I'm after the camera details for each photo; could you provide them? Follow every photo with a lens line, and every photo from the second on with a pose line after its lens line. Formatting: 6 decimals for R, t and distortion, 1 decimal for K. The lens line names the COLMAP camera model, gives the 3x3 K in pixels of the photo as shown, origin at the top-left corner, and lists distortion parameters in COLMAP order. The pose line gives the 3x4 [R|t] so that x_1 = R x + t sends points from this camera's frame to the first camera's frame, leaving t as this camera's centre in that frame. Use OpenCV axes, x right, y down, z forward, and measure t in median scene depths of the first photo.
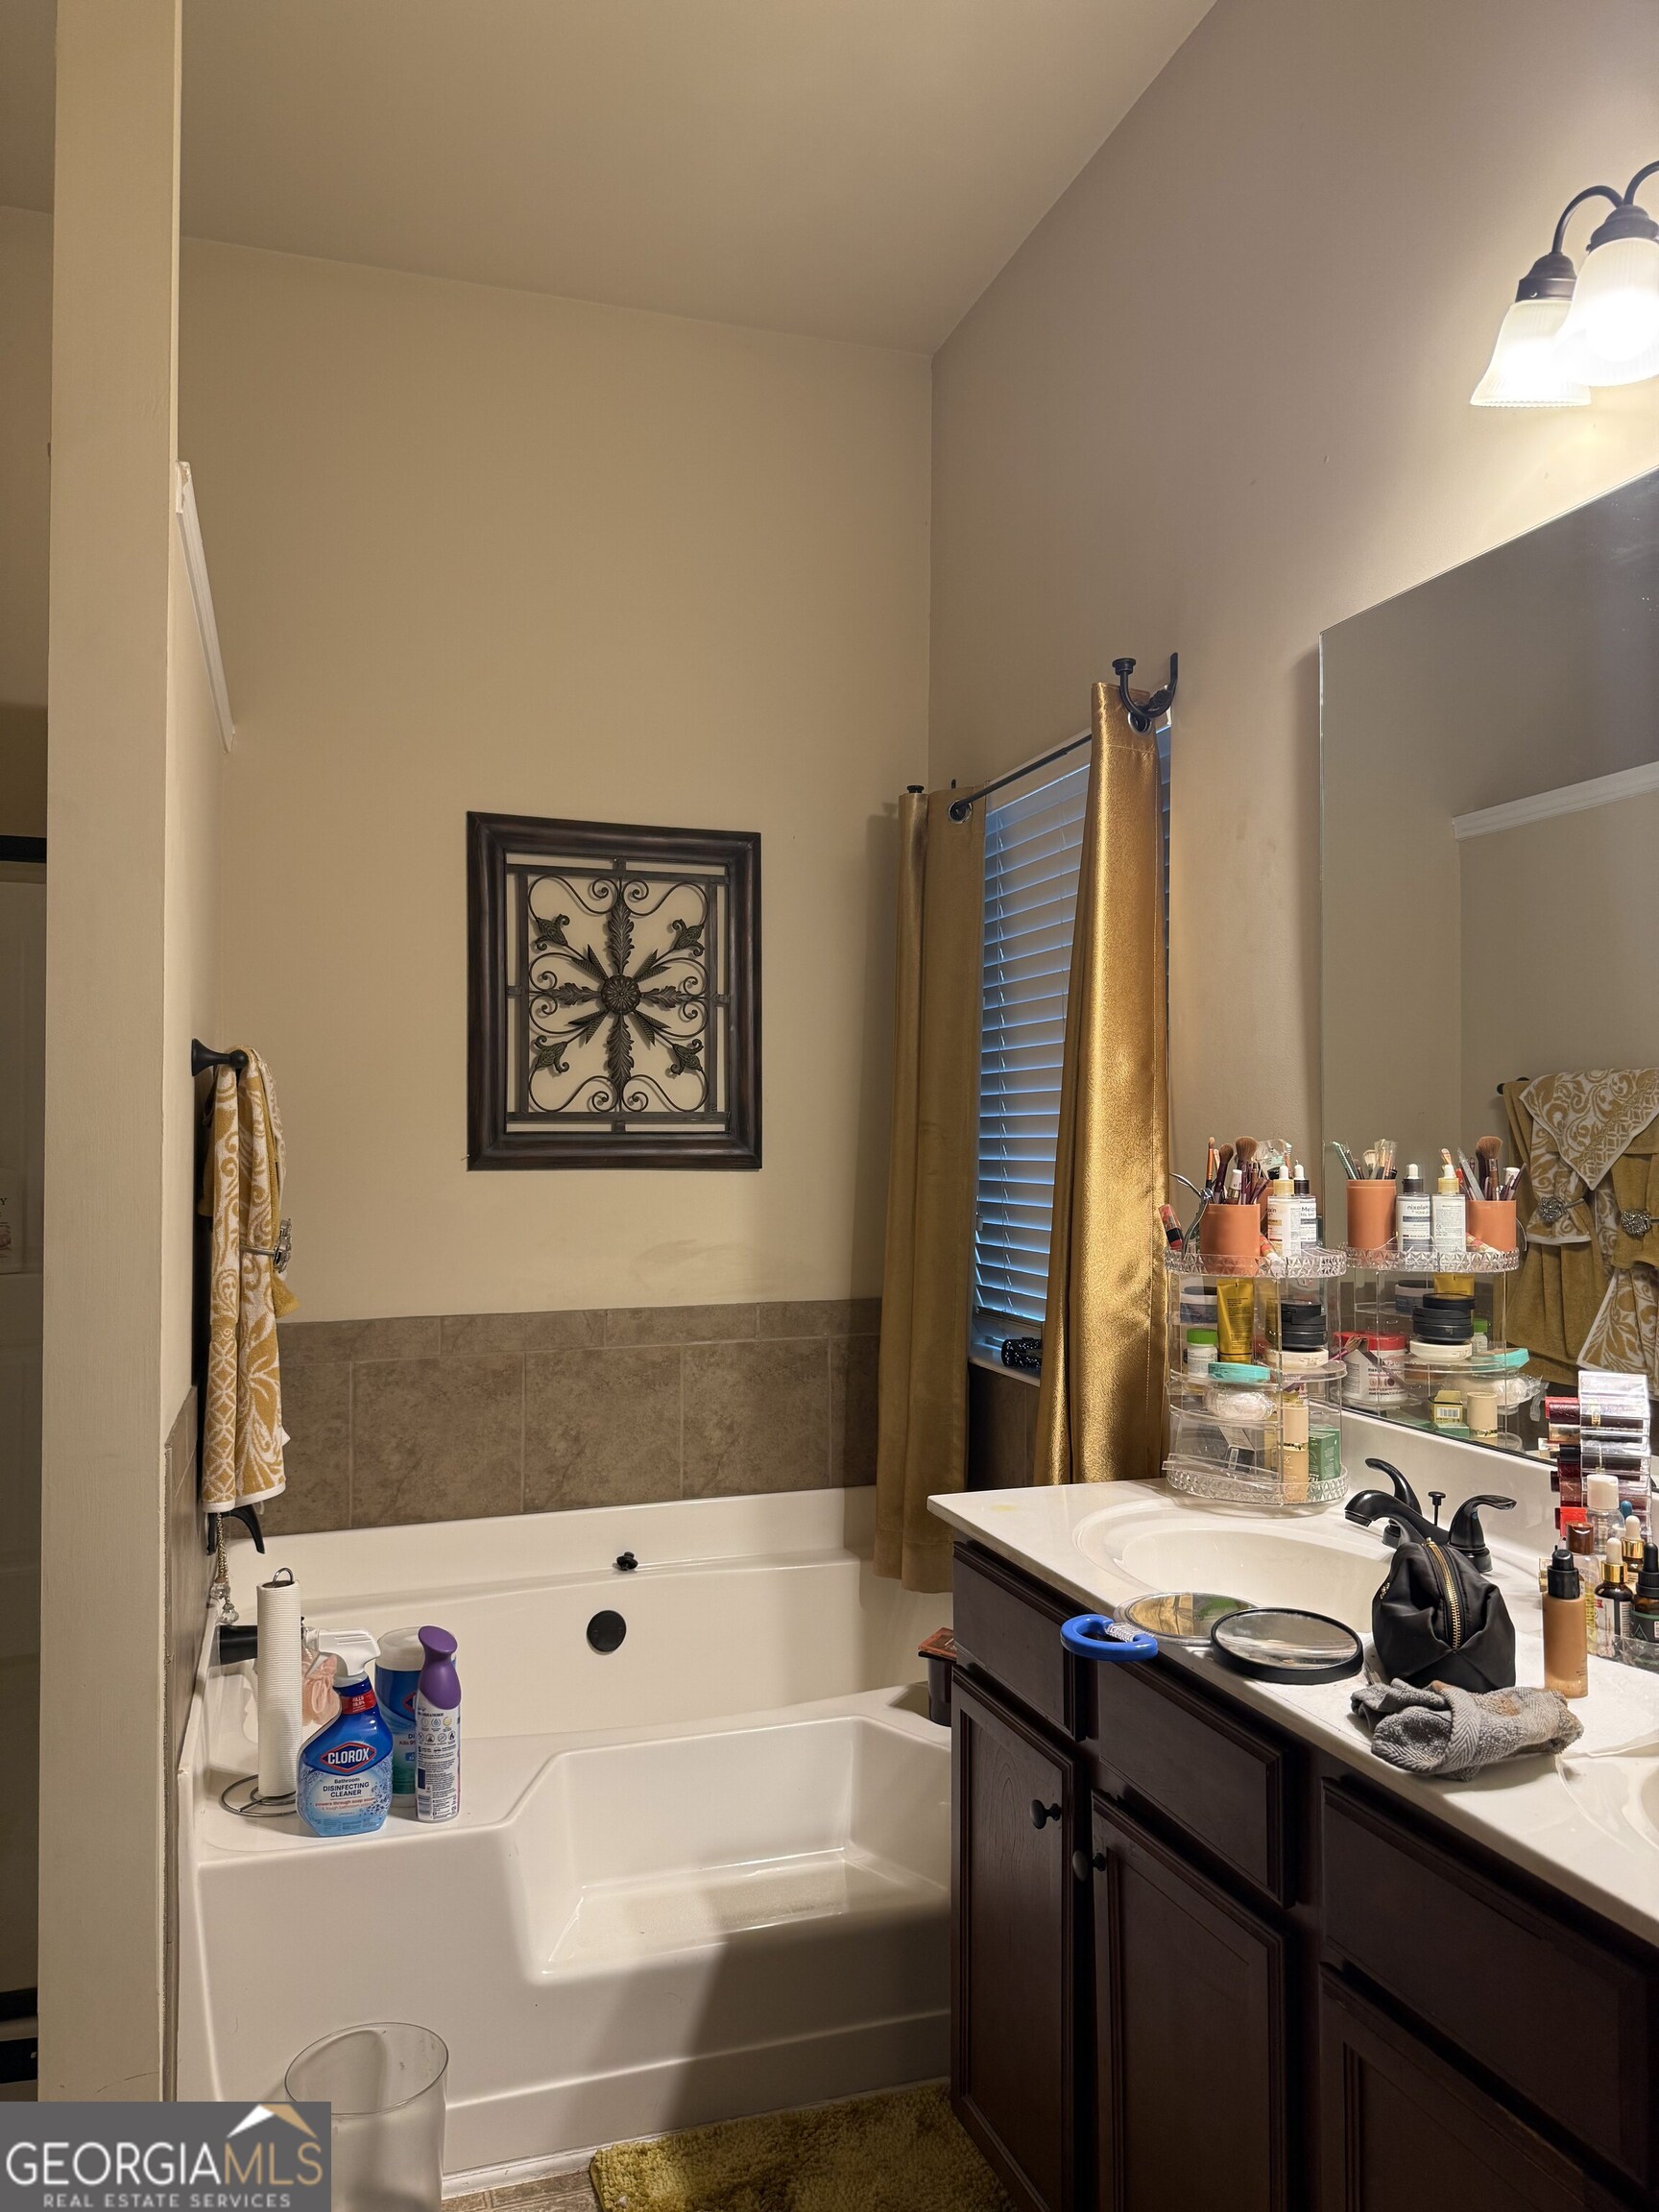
lens RADIAL K [[1568.0, 0, 806.7], [0, 1568.0, 1104.9], [0, 0, 1]] dist [0.077824, -0.106767]
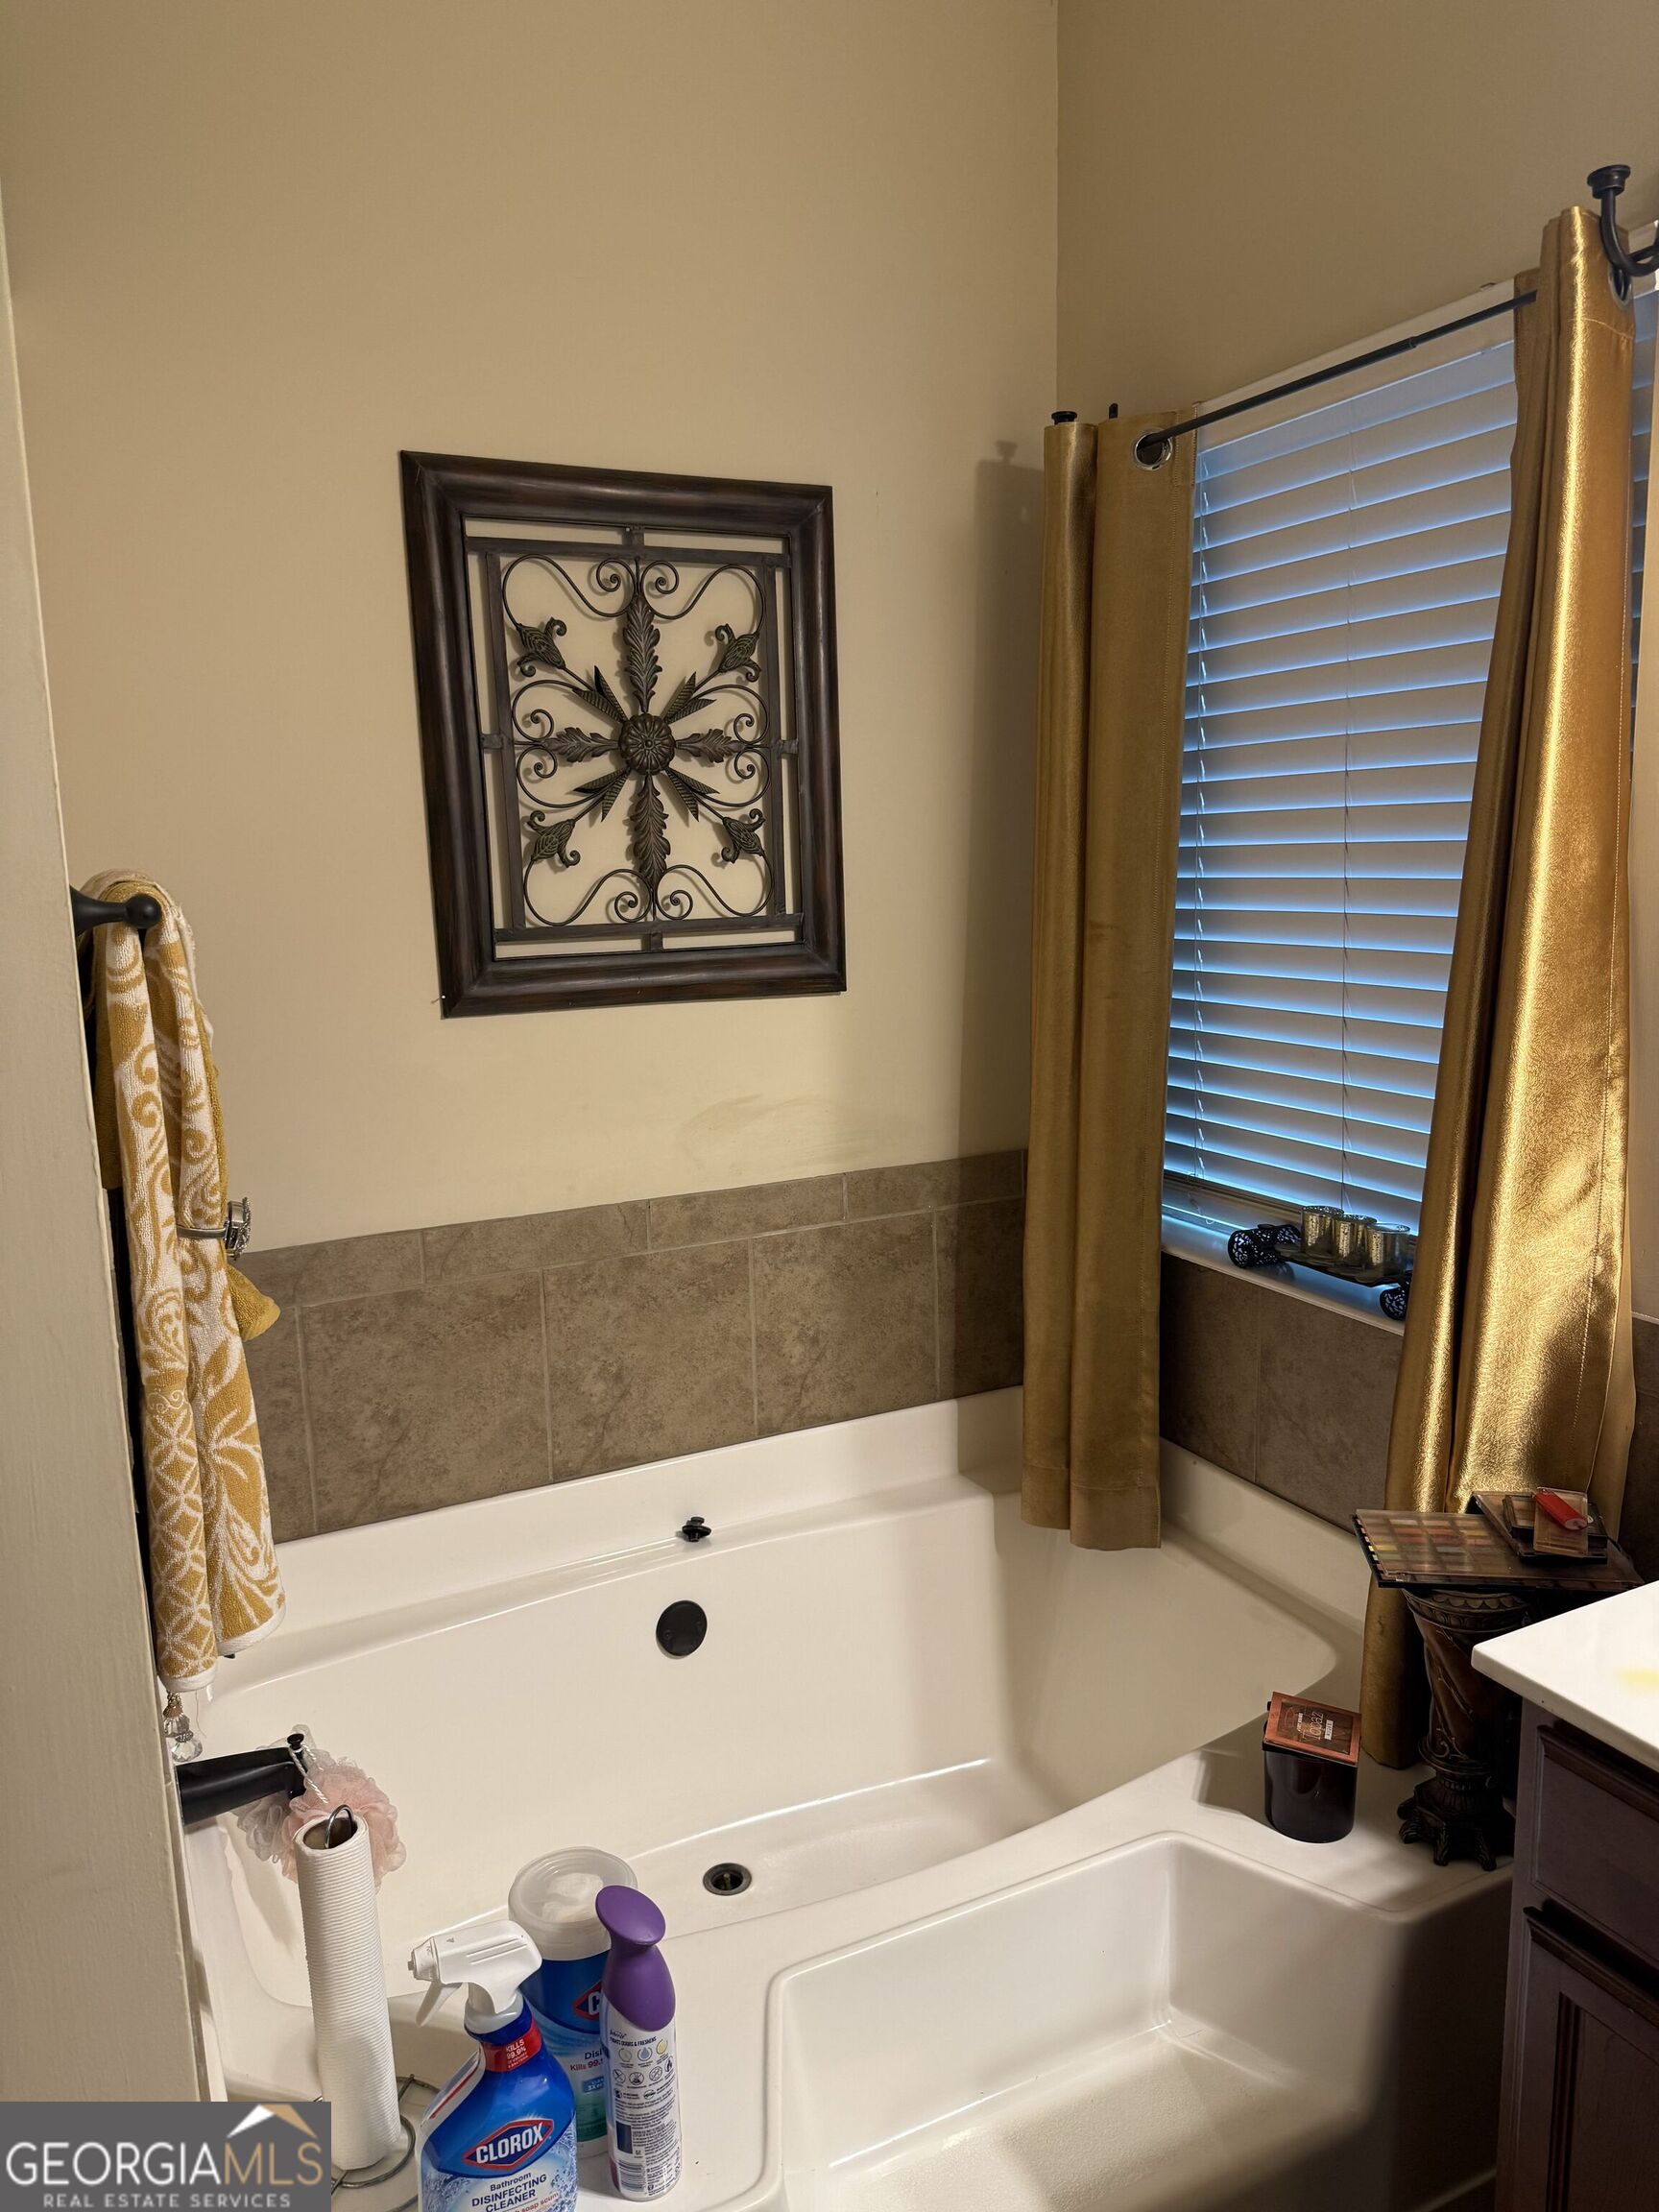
lens RADIAL K [[1568.0, 0, 797.5], [0, 1568.0, 1127.7], [0, 0, 1]] dist [0.077824, -0.106767]
pose [[0.990968, -0.049516, 0.124620, -0.195481], [0.024285, 0.980229, 0.196372, -0.053257], [-0.131879, -0.191572, 0.972578, 0.403757]]
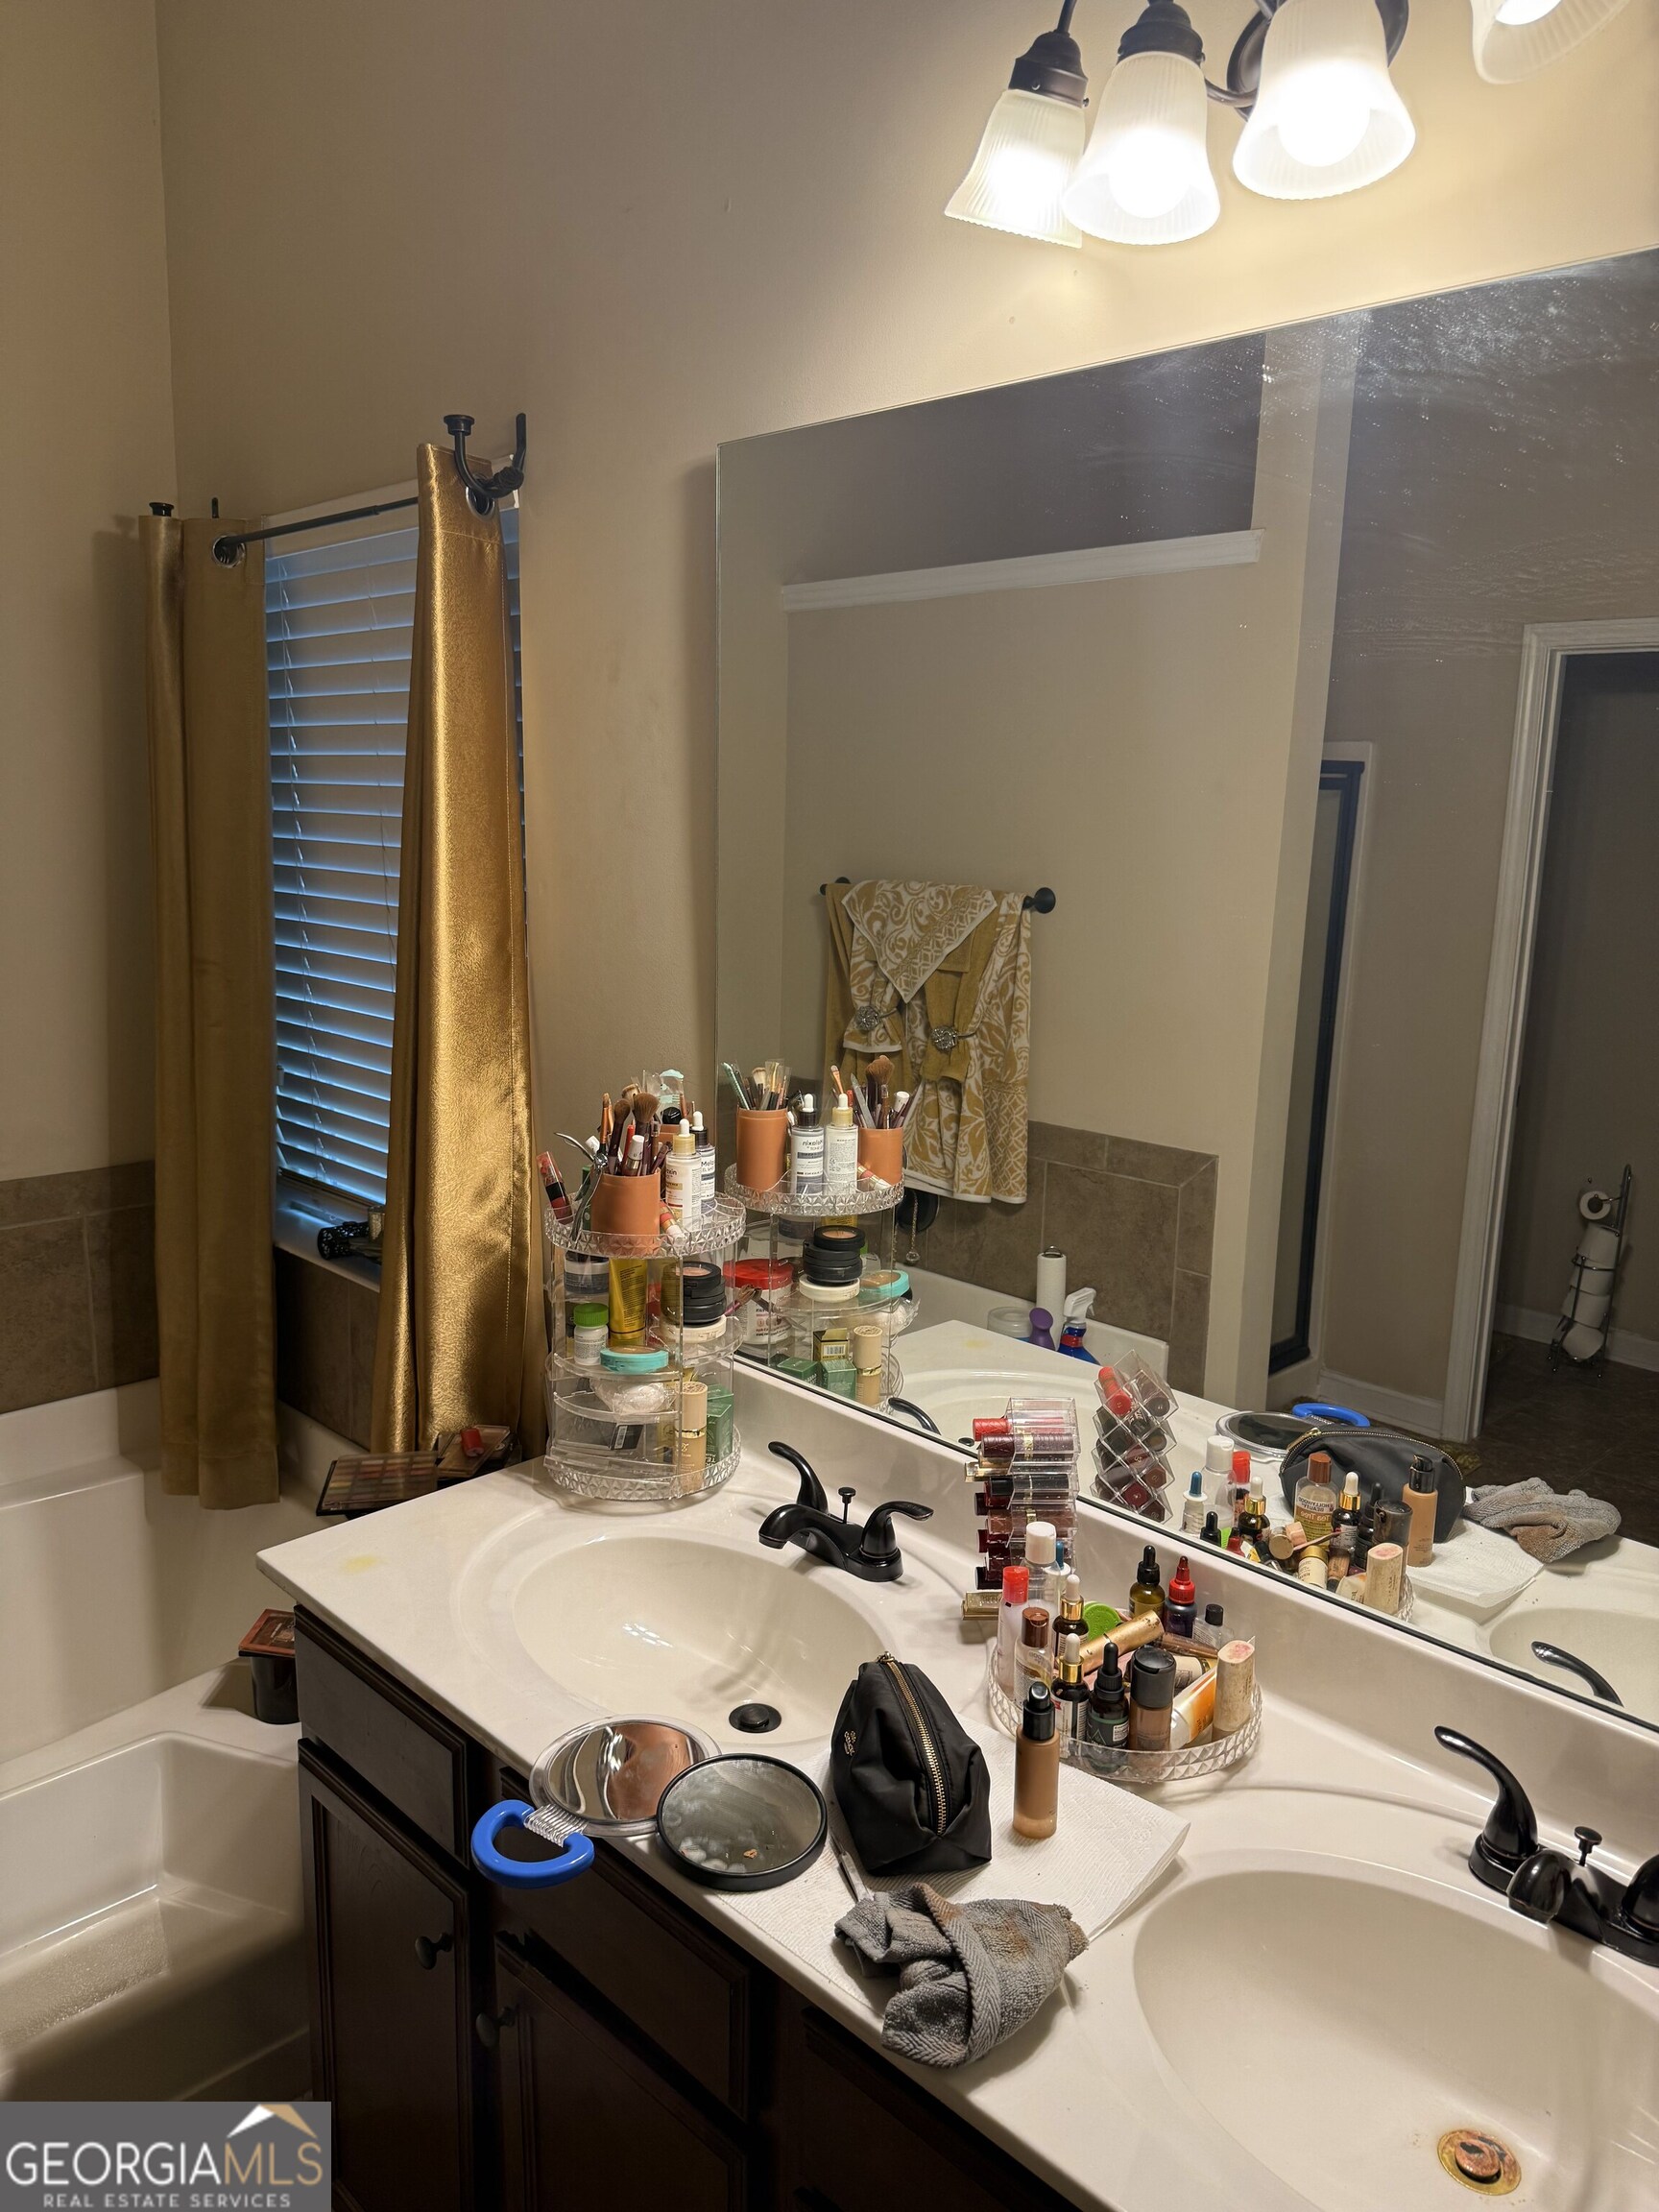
lens RADIAL K [[1568.0, 0, 856.3], [0, 1568.0, 1136.0], [0, 0, 1]] dist [0.077824, -0.106767]
pose [[0.886915, -0.067912, 0.456913, -0.005399], [-0.037085, 0.975473, 0.216971, -0.115210], [-0.460442, -0.209380, 0.862643, 0.173453]]
